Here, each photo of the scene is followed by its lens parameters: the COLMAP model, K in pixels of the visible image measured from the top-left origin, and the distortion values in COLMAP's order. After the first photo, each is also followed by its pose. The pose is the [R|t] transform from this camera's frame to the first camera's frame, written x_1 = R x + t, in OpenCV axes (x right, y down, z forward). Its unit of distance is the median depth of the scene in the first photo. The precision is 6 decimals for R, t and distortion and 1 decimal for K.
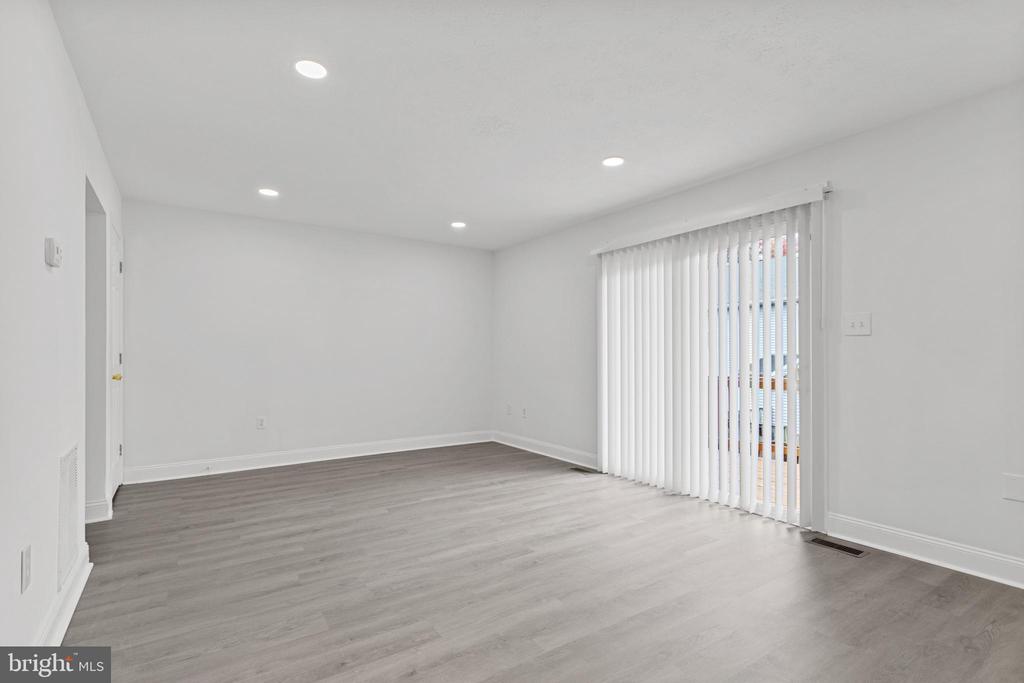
lens RADIAL K [[479.4, 0, 503.7], [0, 479.4, 354.4], [0, 0, 1]] dist [0.010352, -0.002195]
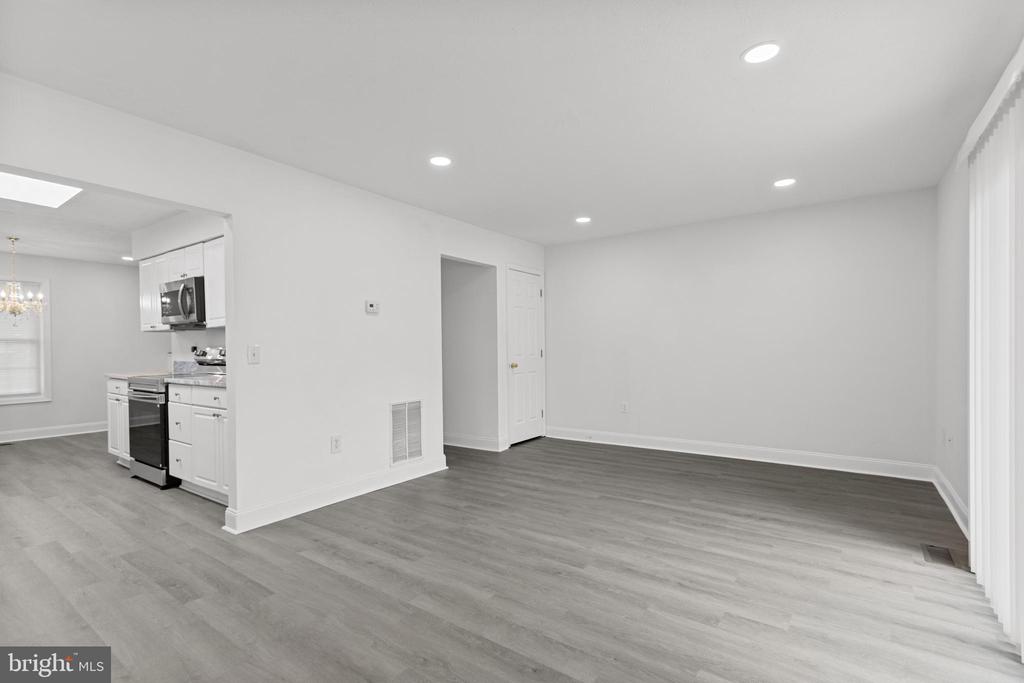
lens RADIAL K [[479.4, 0, 501.3], [0, 479.4, 349.5], [0, 0, 1]] dist [0.010352, -0.002195]
pose [[0.345650, -0.002710, -0.938360, 0.725427], [0.012277, 0.999923, 0.001634, -0.008662], [0.938283, -0.012085, 0.345657, 0.451082]]
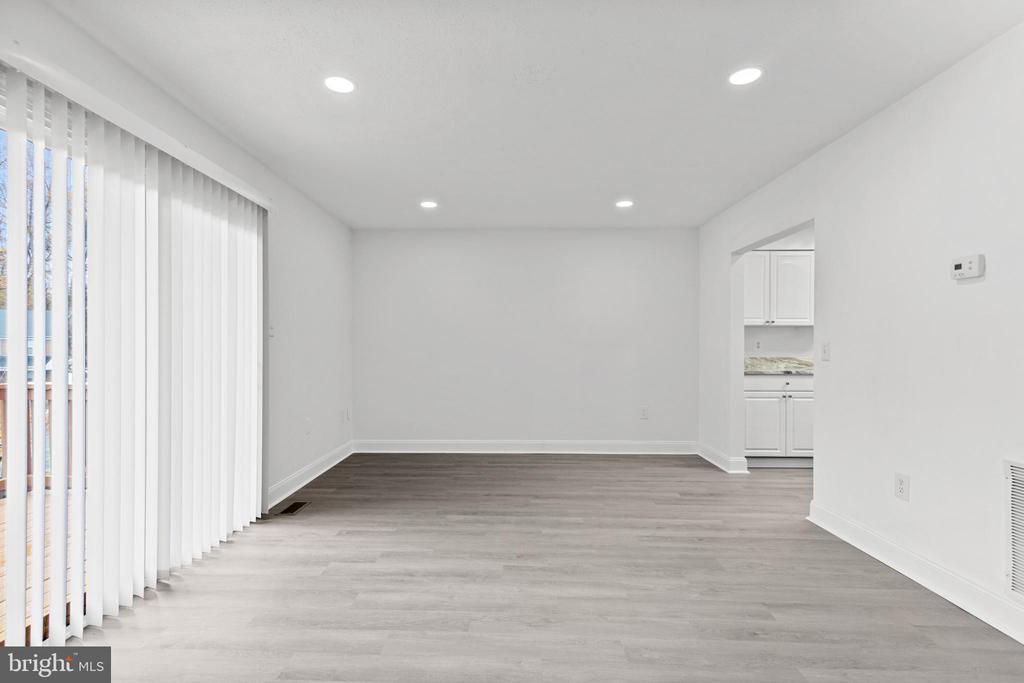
lens RADIAL K [[479.4, 0, 508.9], [0, 479.4, 346.0], [0, 0, 1]] dist [0.010352, -0.002195]
pose [[-0.825061, 0.000962, 0.565043, -0.390112], [-0.002350, 0.999984, -0.005134, -0.006187], [-0.565039, -0.005564, -0.825045, 1.466250]]
